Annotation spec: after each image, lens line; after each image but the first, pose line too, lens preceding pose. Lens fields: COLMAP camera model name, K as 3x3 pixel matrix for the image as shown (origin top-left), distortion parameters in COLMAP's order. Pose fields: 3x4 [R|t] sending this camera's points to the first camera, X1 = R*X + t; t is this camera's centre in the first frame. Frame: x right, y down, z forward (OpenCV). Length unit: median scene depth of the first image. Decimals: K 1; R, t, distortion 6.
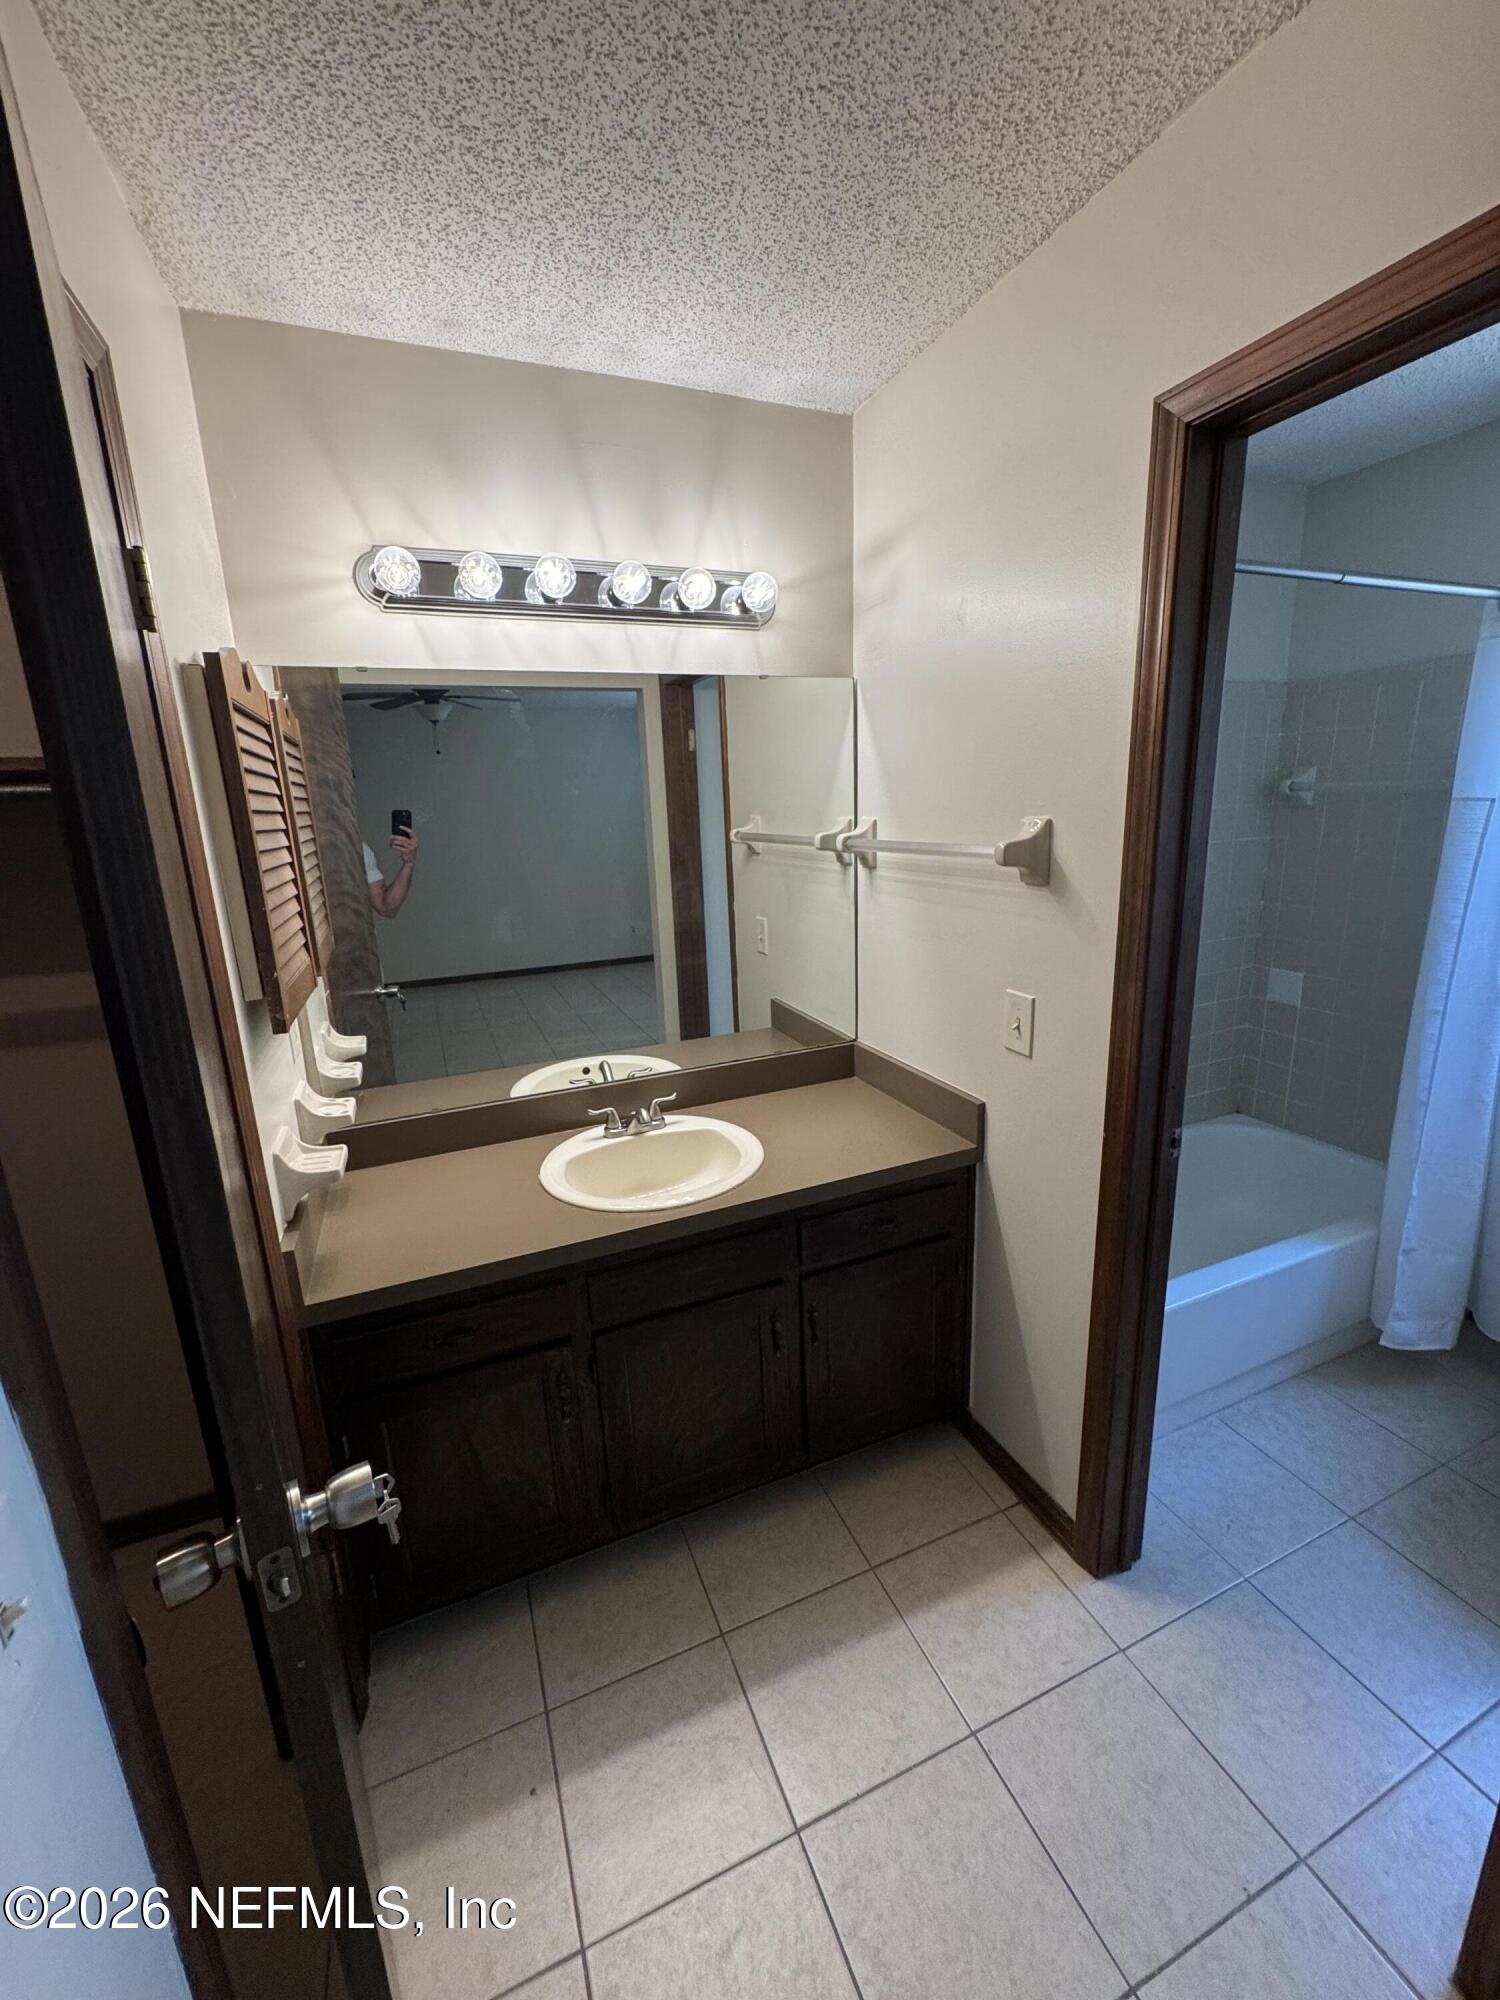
lens RADIAL K [[800.6, 0, 750.7], [0, 800.6, 1001.4], [0, 0, 1]] dist [-0.003901, 0.000344]
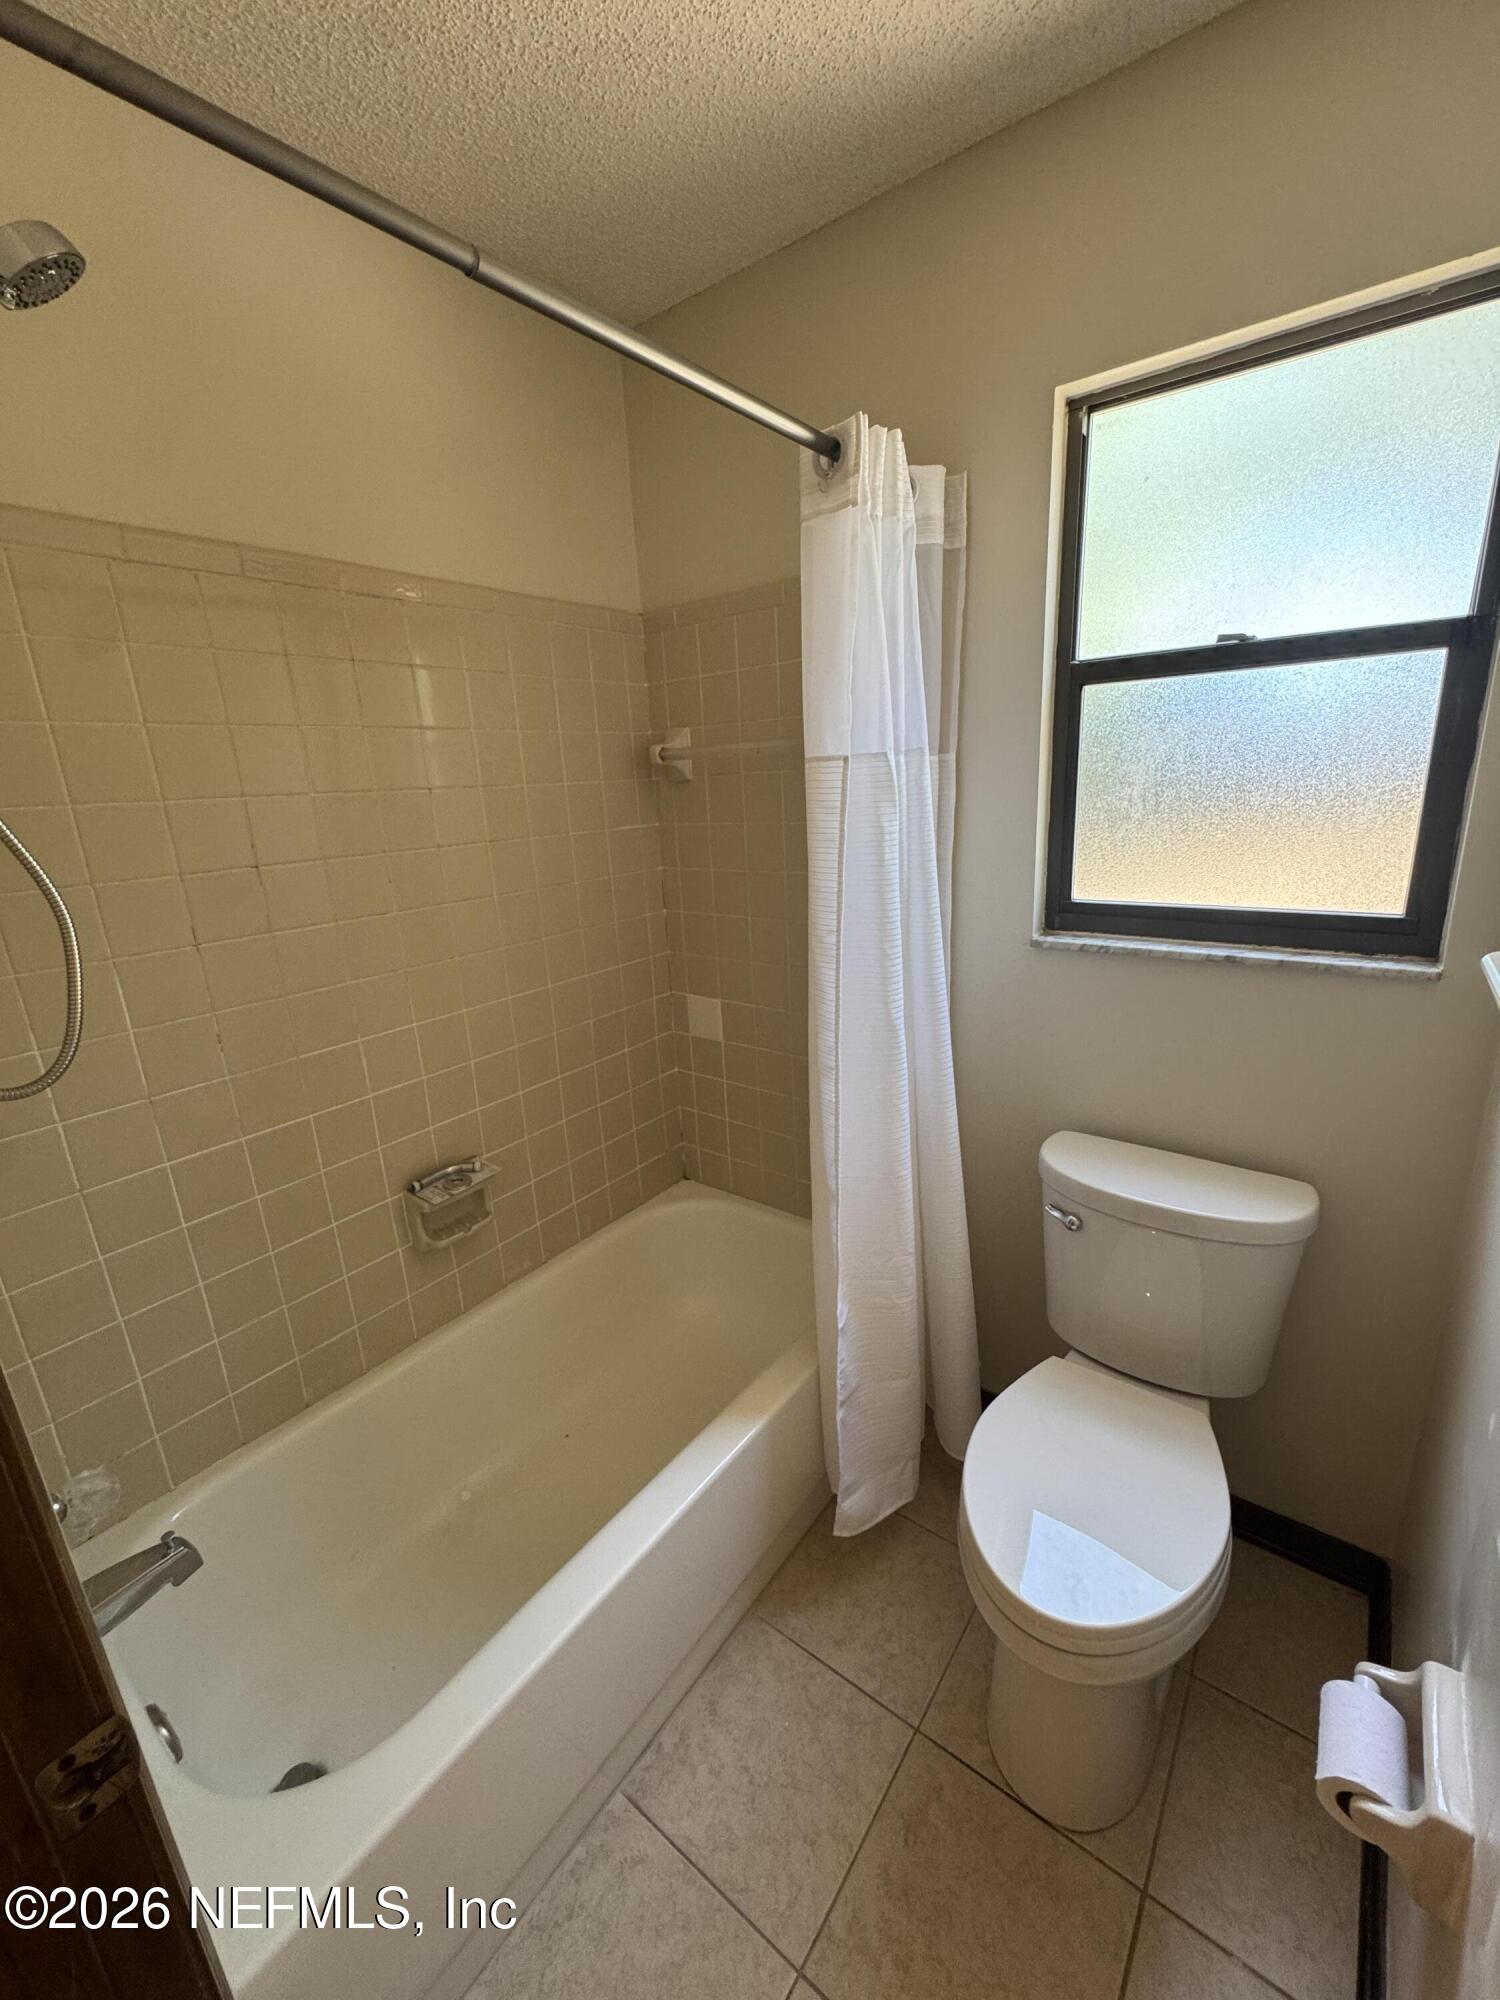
lens RADIAL K [[800.6, 0, 754.3], [0, 800.6, 1001.1], [0, 0, 1]] dist [-0.003901, 0.000344]
pose [[0.867241, -0.138795, 0.478152, 0.342729], [0.136594, 0.989836, 0.039578, -0.057833], [-0.478785, 0.030989, 0.877385, 0.301279]]
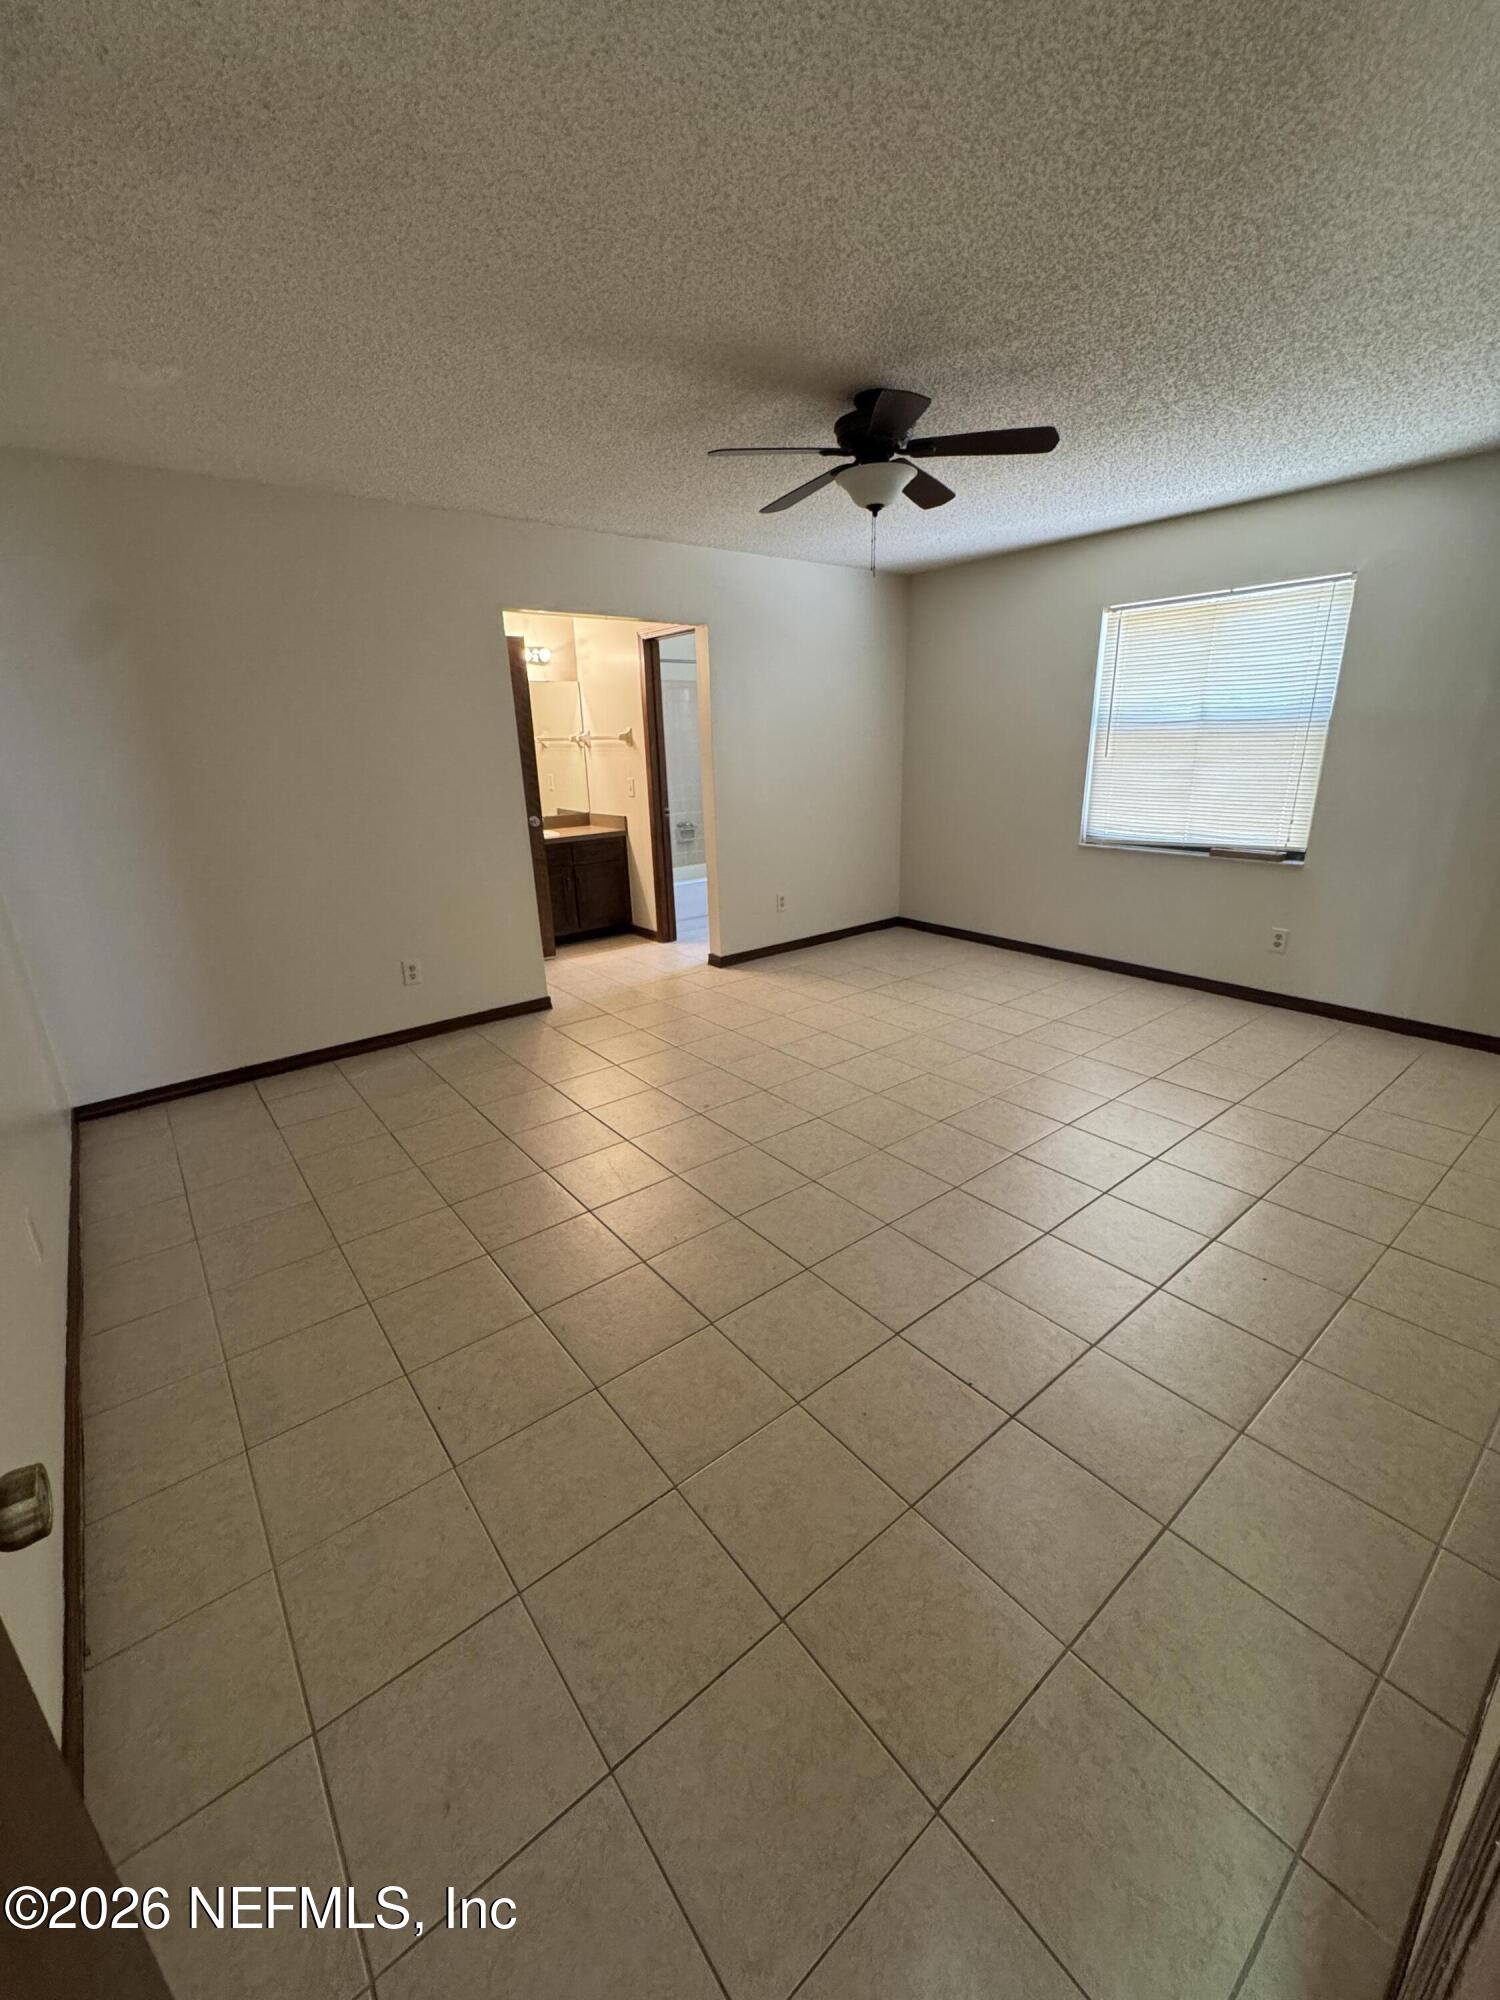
lens RADIAL K [[800.6, 0, 748.7], [0, 800.6, 995.8], [0, 0, 1]] dist [-0.003901, 0.000344]
pose [[0.961662, -0.072005, 0.264614, -0.226778], [0.055227, 0.995995, 0.070319, 0.993435], [-0.268617, -0.053009, 0.961787, -3.552498]]
